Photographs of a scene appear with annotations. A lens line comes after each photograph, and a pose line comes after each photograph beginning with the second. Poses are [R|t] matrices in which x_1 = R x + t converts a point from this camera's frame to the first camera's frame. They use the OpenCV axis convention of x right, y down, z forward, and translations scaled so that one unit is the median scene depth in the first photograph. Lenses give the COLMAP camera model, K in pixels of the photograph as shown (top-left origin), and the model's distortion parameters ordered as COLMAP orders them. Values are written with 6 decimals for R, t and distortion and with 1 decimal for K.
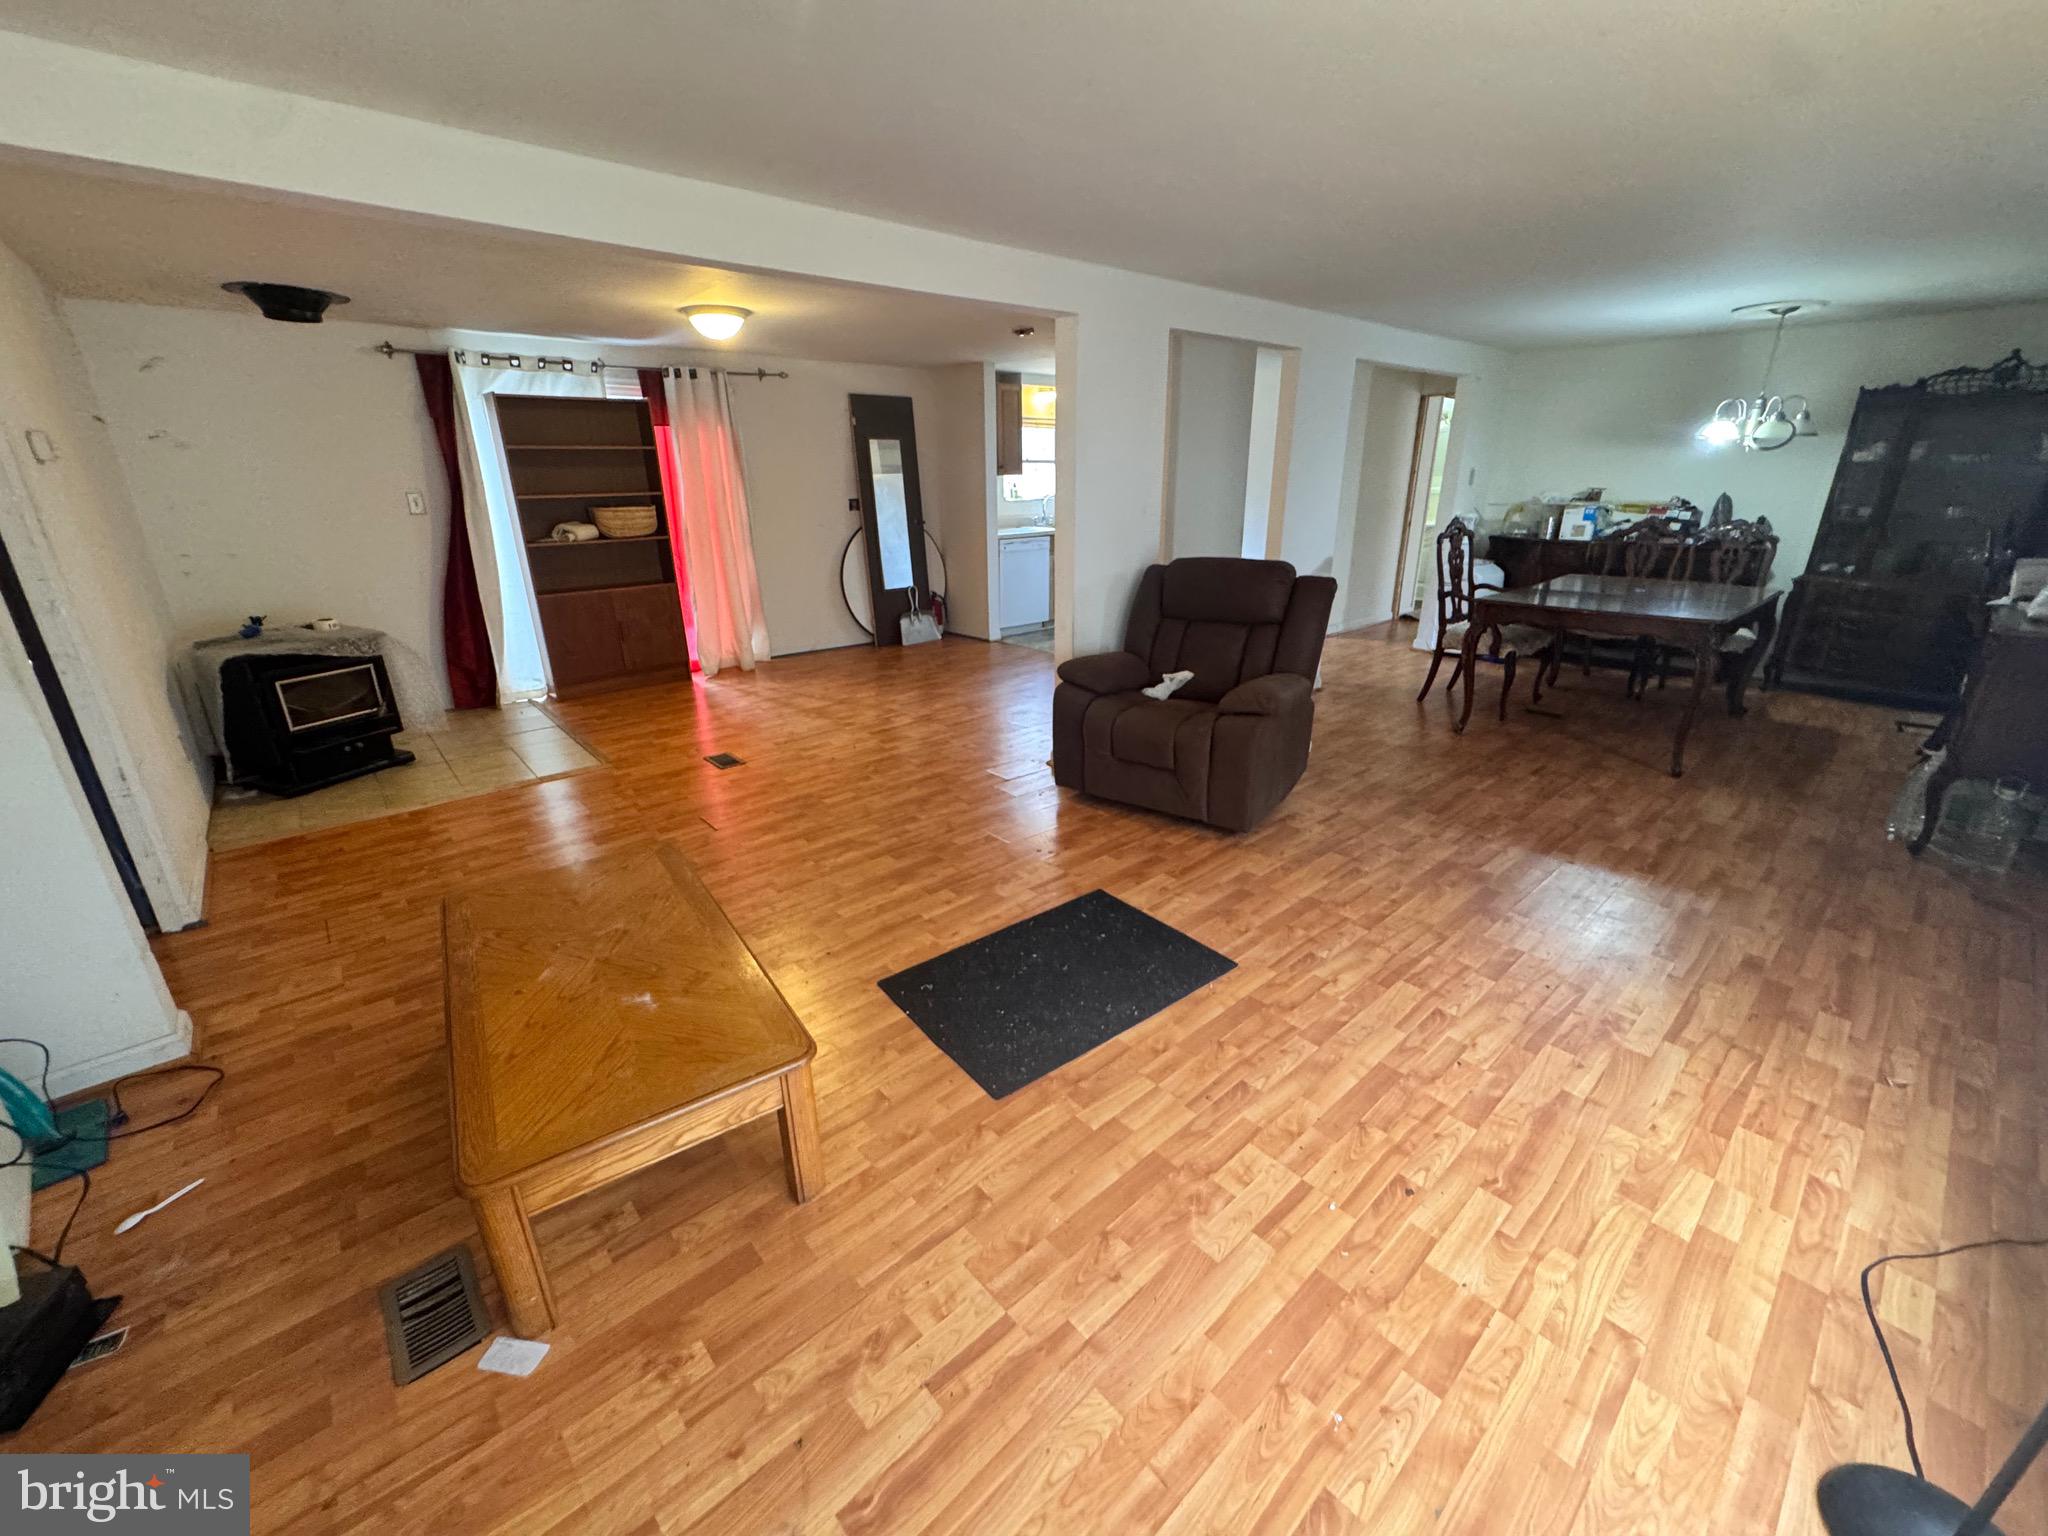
lens RADIAL K [[823.6, 0, 1013.8], [0, 823.6, 766.2], [0, 0, 1]] dist [-0.001678, -0.000952]
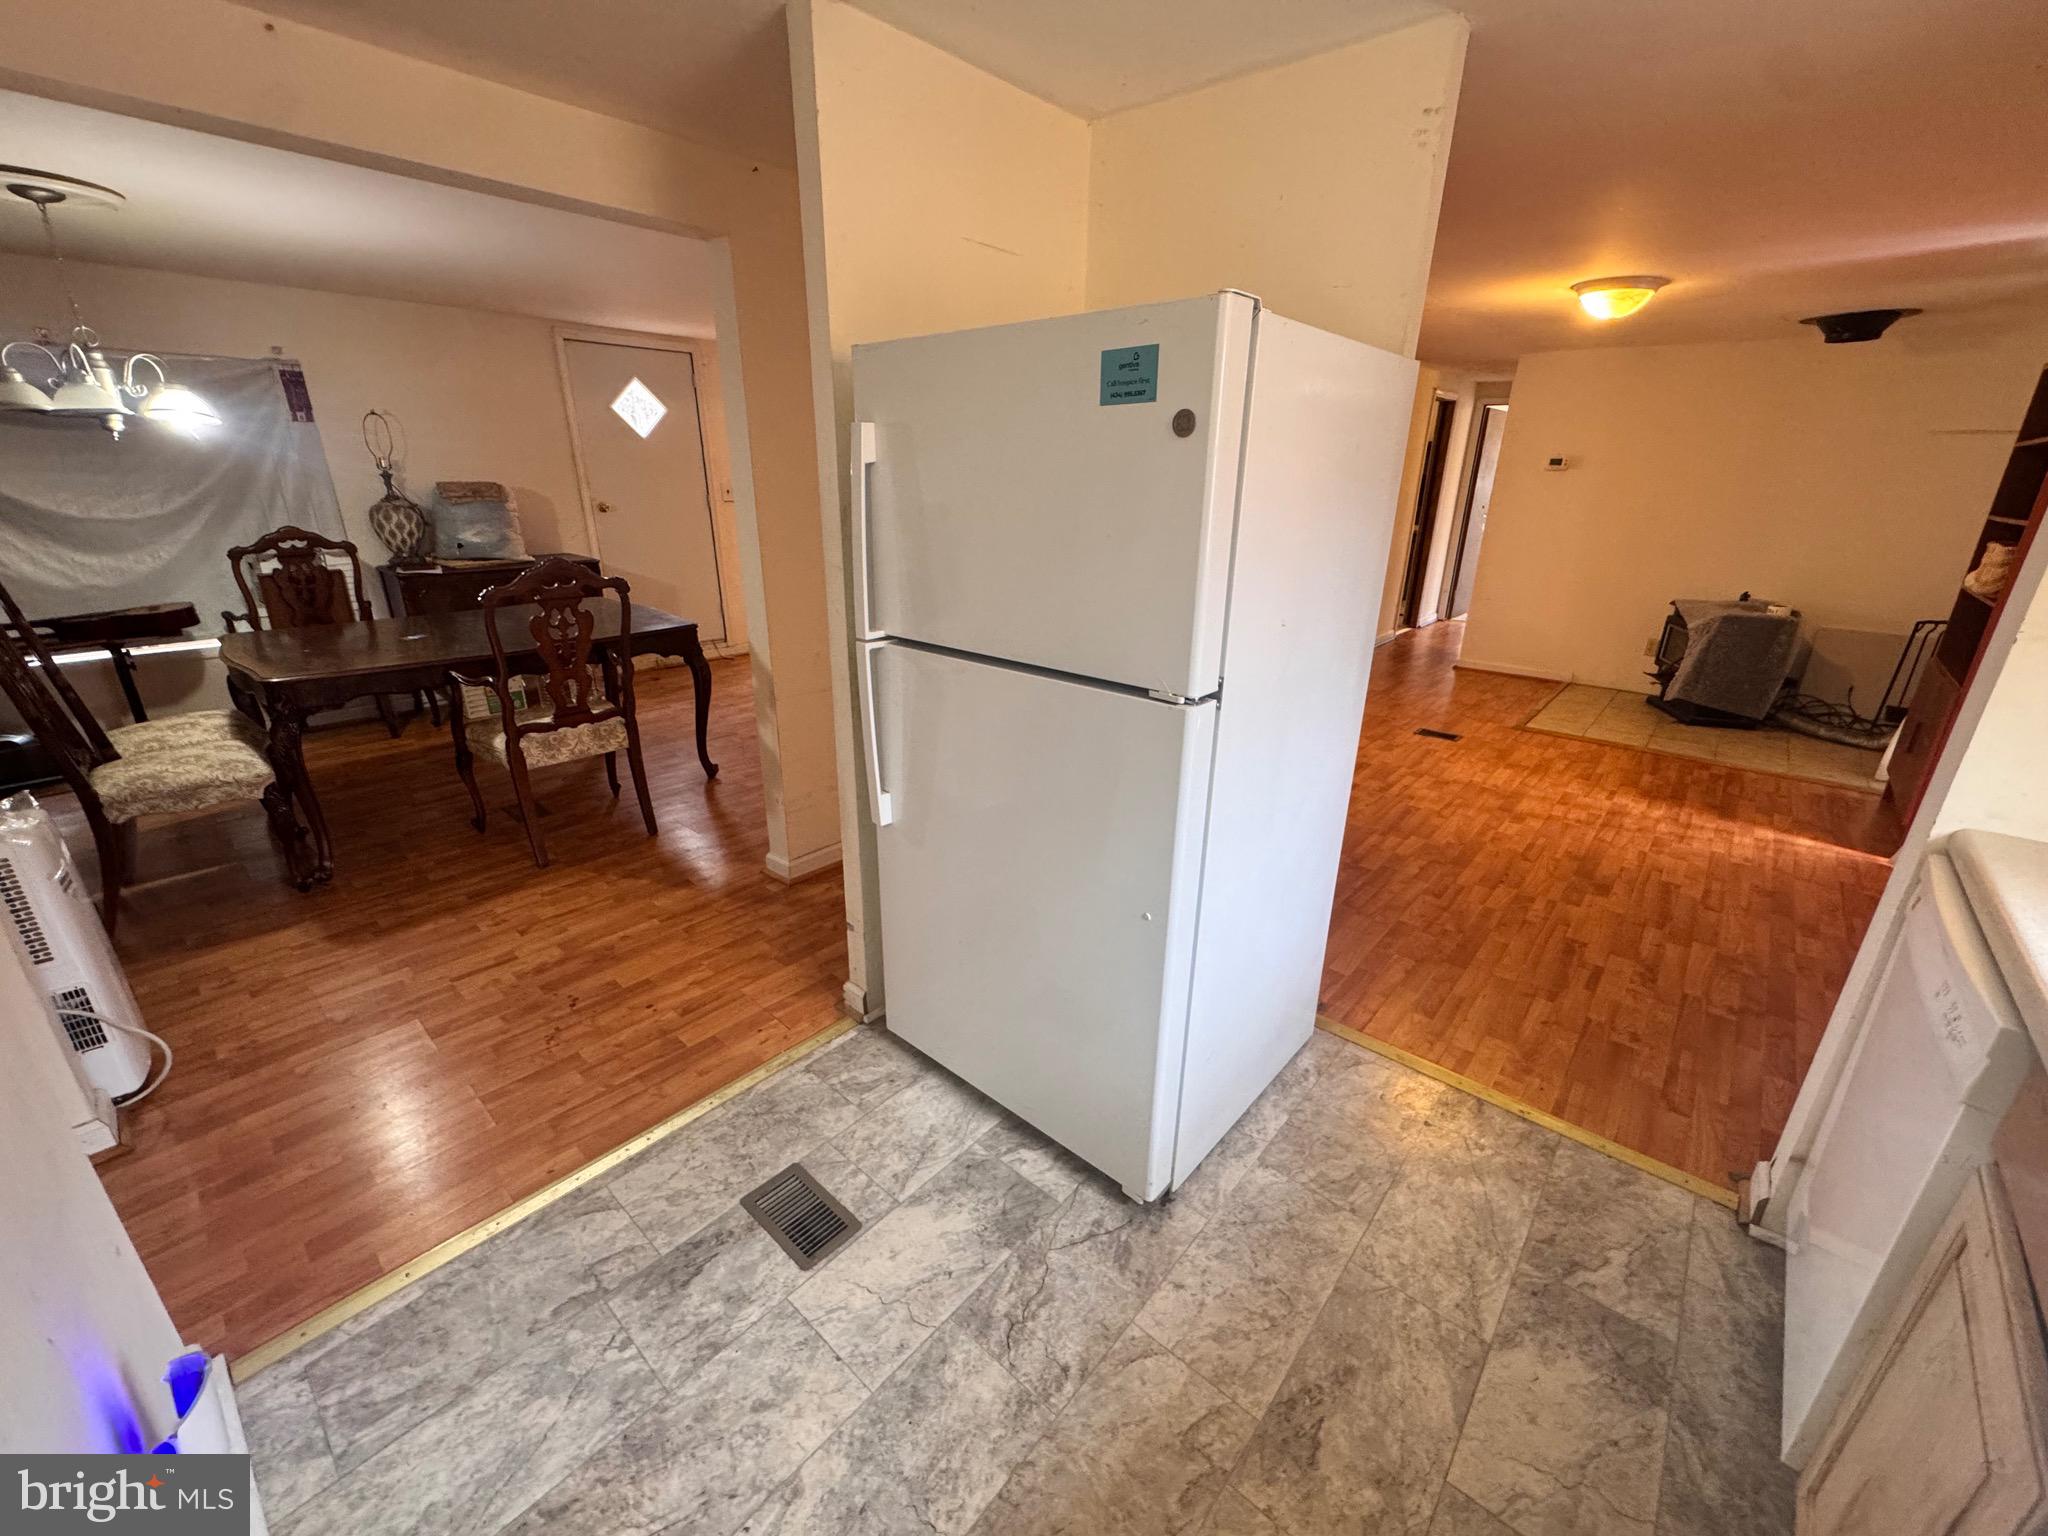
lens RADIAL K [[823.6, 0, 1010.8], [0, 823.6, 766.9], [0, 0, 1]] dist [-0.001678, -0.000952]
pose [[-0.992673, 0.038475, -0.114542, 0.301008], [-0.043589, 0.770094, 0.636439, -0.559817], [0.112695, 0.636769, -0.762775, 1.539617]]
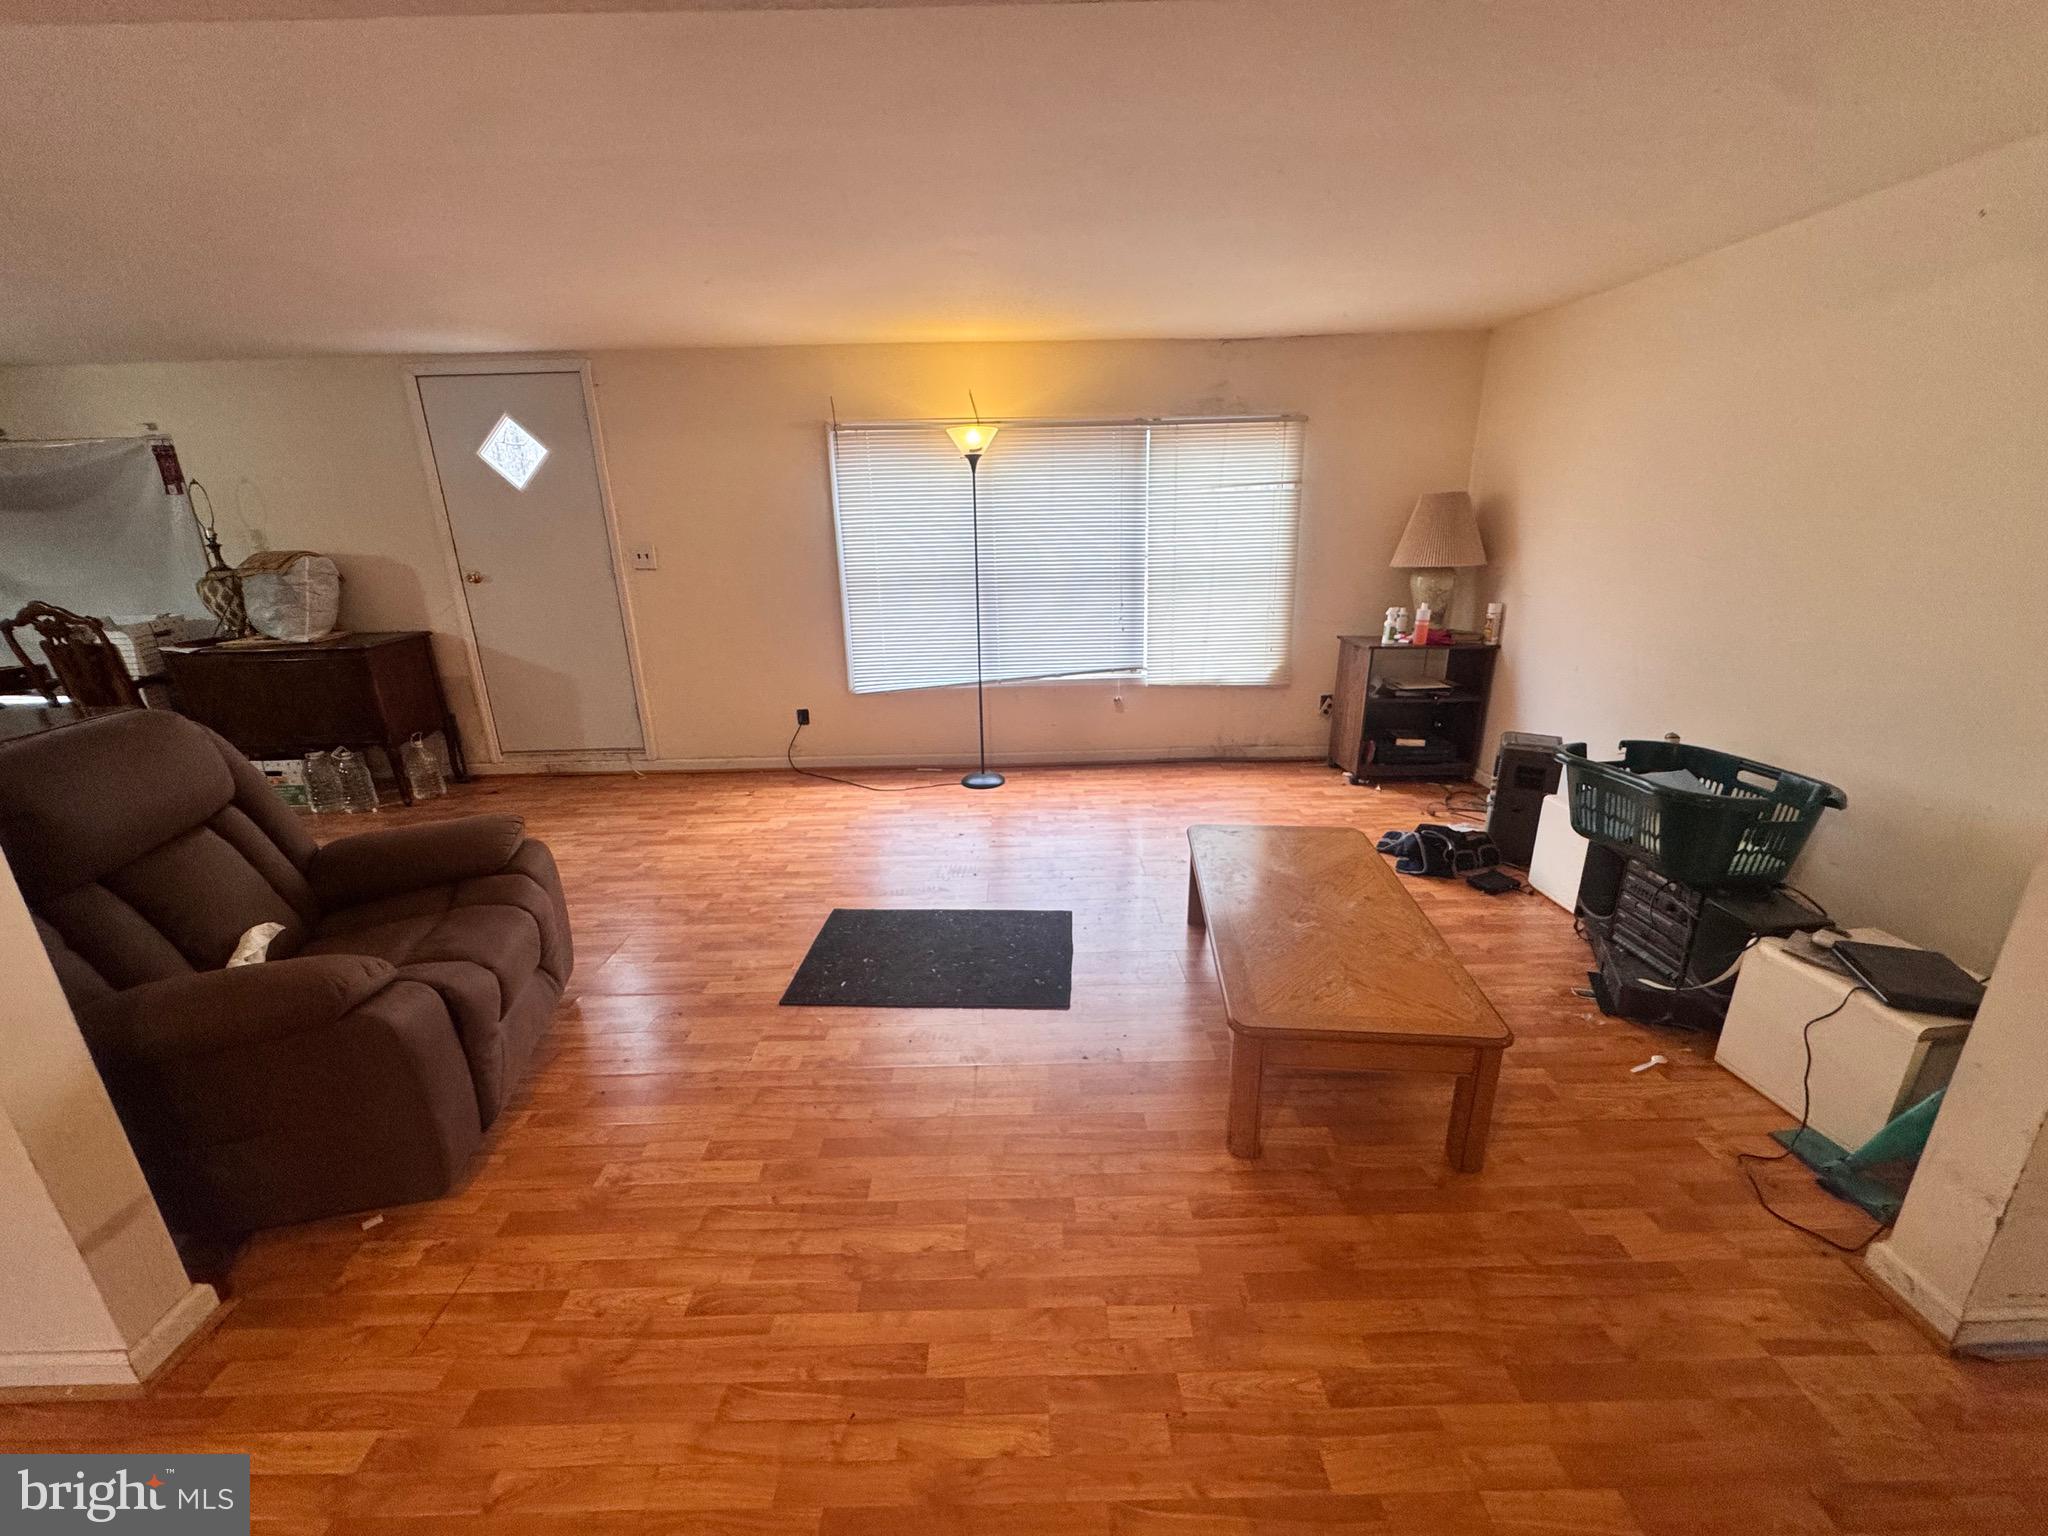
lens RADIAL K [[823.6, 0, 1015.5], [0, 823.6, 754.0], [0, 0, 1]] dist [-0.001678, -0.000952]
pose [[-0.755210, -0.165390, 0.634274, -0.338337], [0.248405, 0.823256, 0.510436, -0.257224], [-0.606591, 0.543043, -0.580647, 0.691053]]
